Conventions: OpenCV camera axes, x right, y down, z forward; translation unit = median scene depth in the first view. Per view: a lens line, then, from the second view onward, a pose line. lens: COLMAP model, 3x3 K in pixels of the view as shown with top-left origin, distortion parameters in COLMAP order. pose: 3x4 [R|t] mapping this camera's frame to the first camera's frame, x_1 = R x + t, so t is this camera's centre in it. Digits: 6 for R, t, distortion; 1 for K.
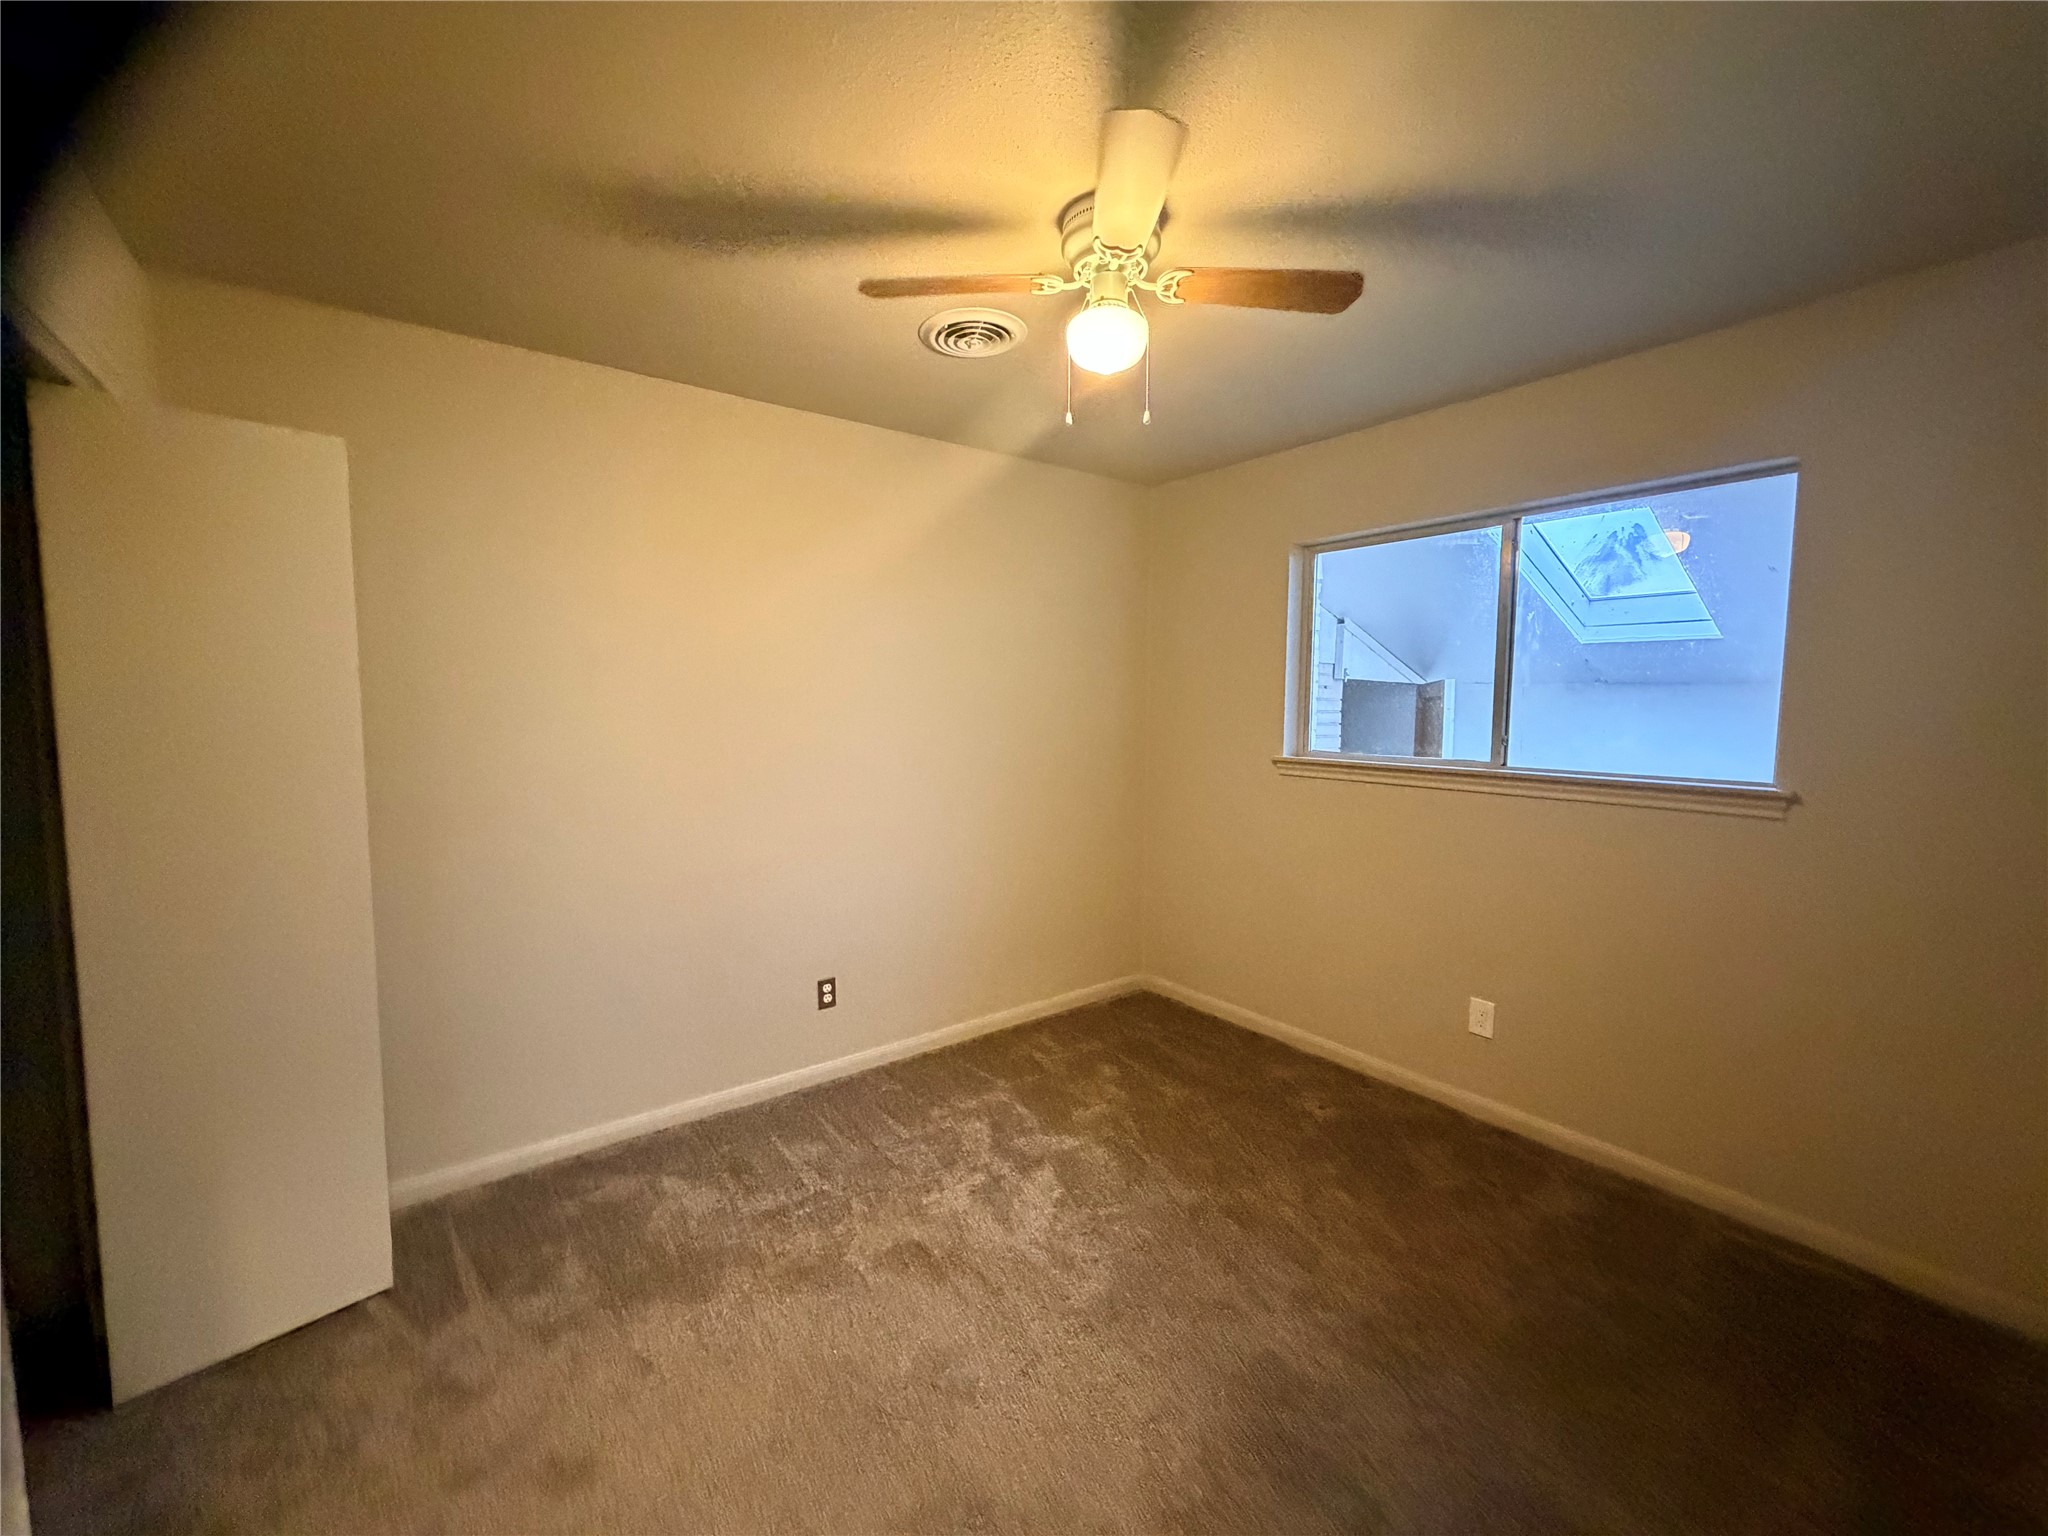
lens RADIAL K [[821.5, 0, 1018.1], [0, 821.5, 767.6], [0, 0, 1]] dist [0.000370, -0.000123]
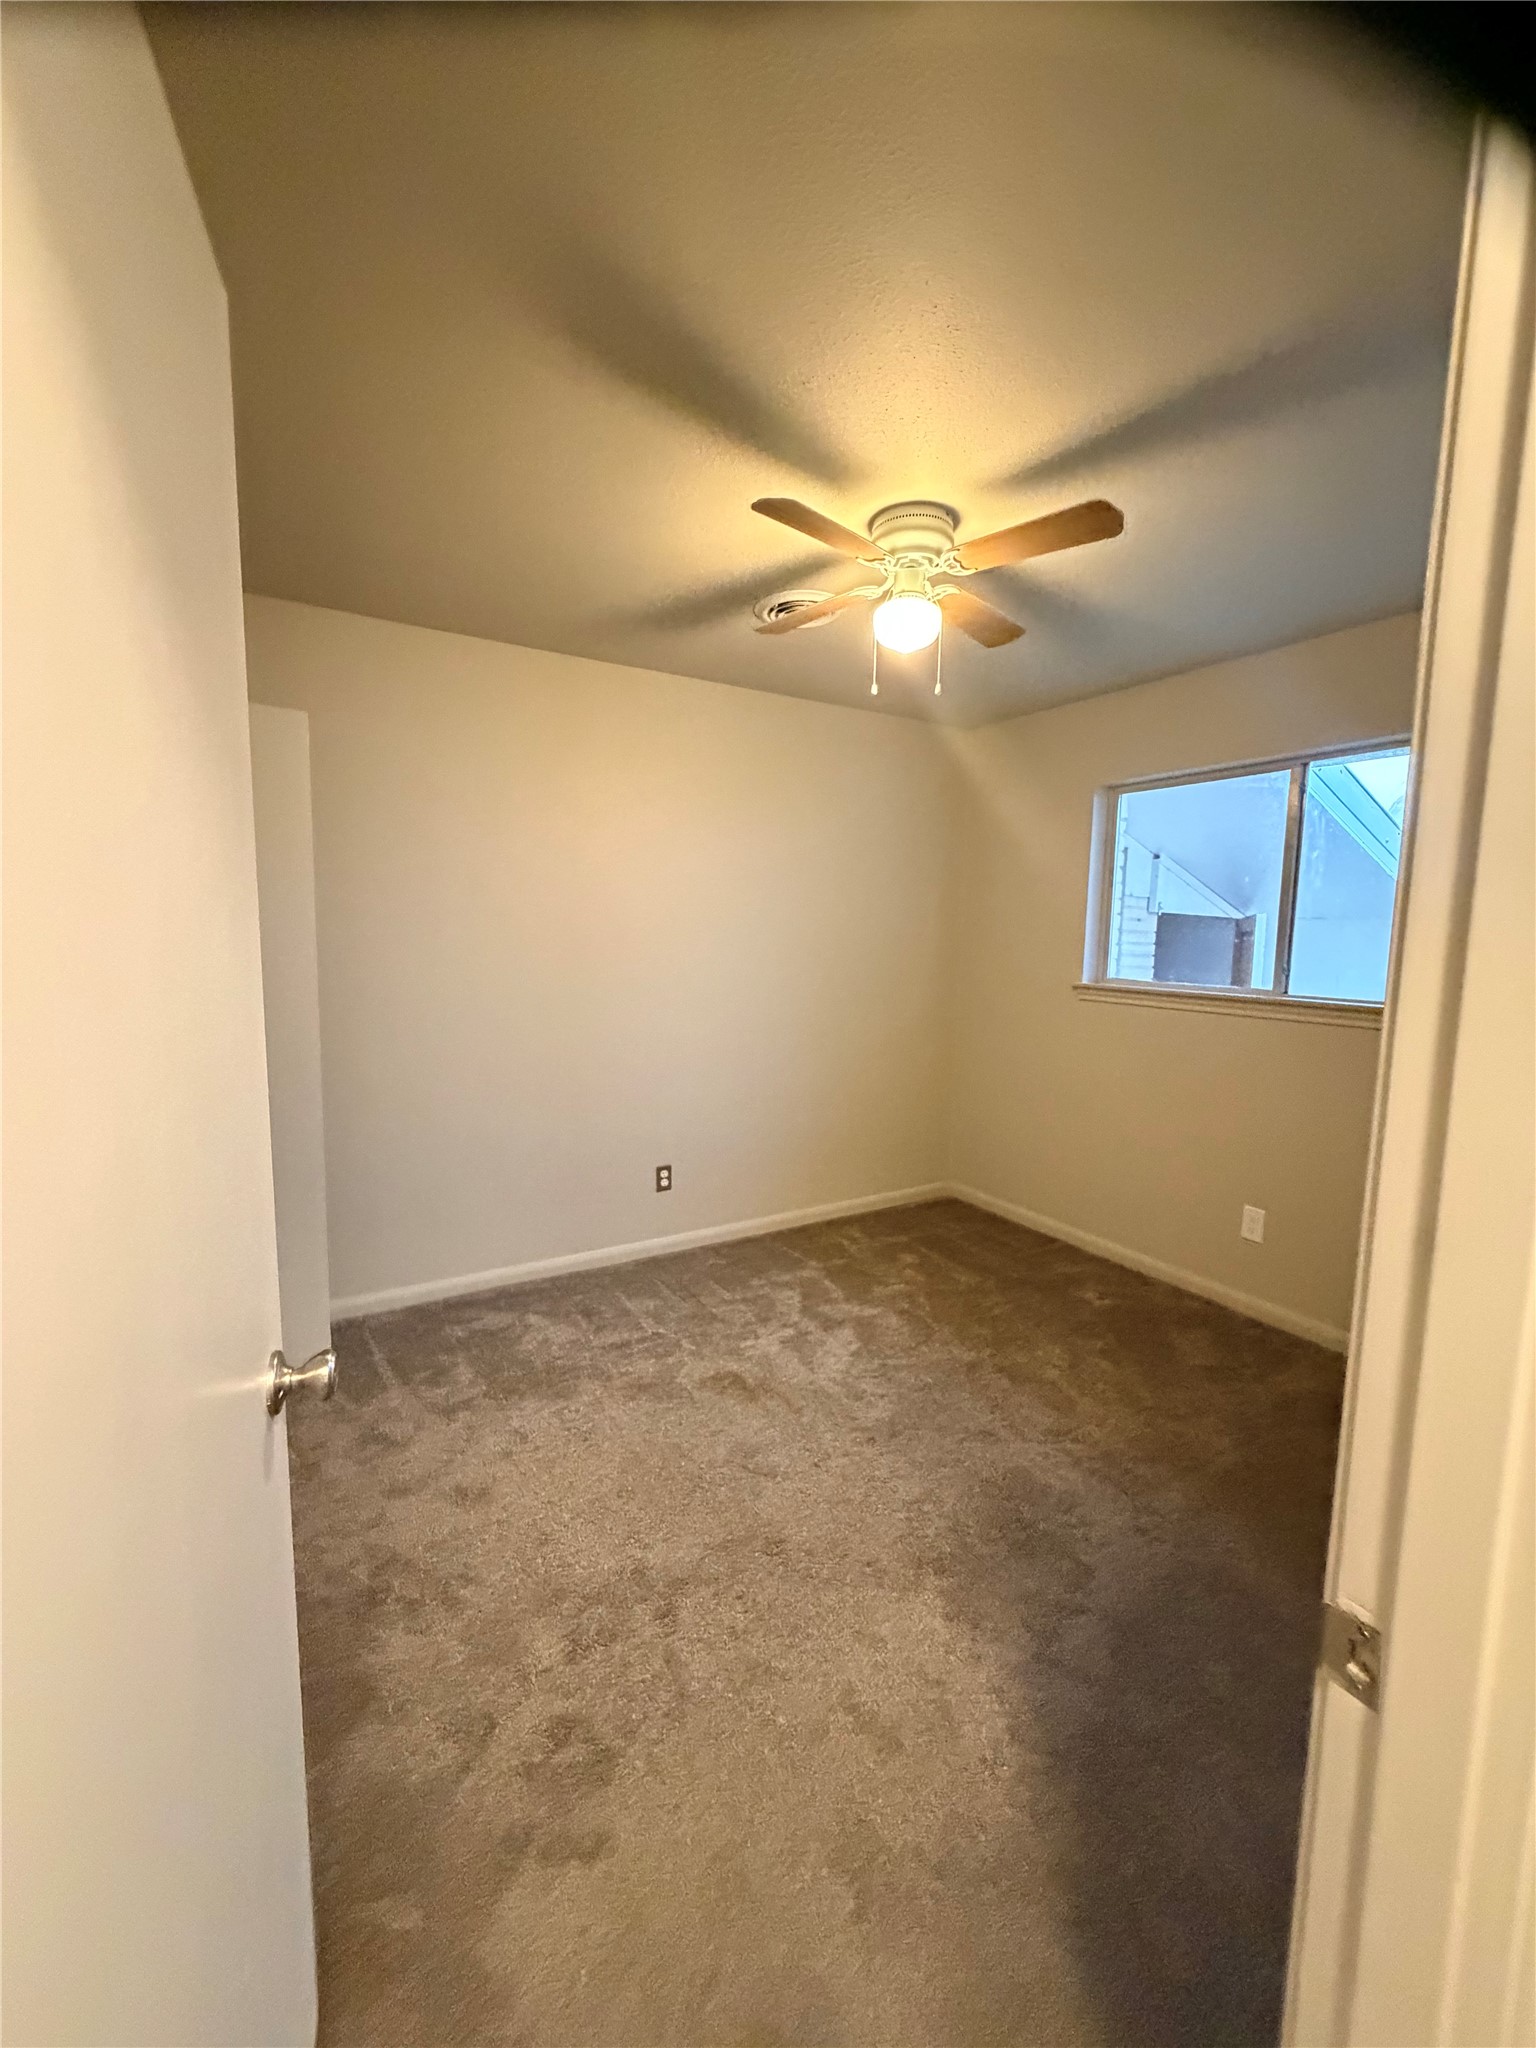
lens RADIAL K [[821.5, 0, 771.1], [0, 821.5, 1018.8], [0, 0, 1]] dist [0.000370, -0.000123]
pose [[0.994844, 0.025919, -0.098048, 0.029113], [-0.023470, 0.999385, 0.026048, 0.019696], [0.098663, -0.023613, 0.994841, -0.152775]]
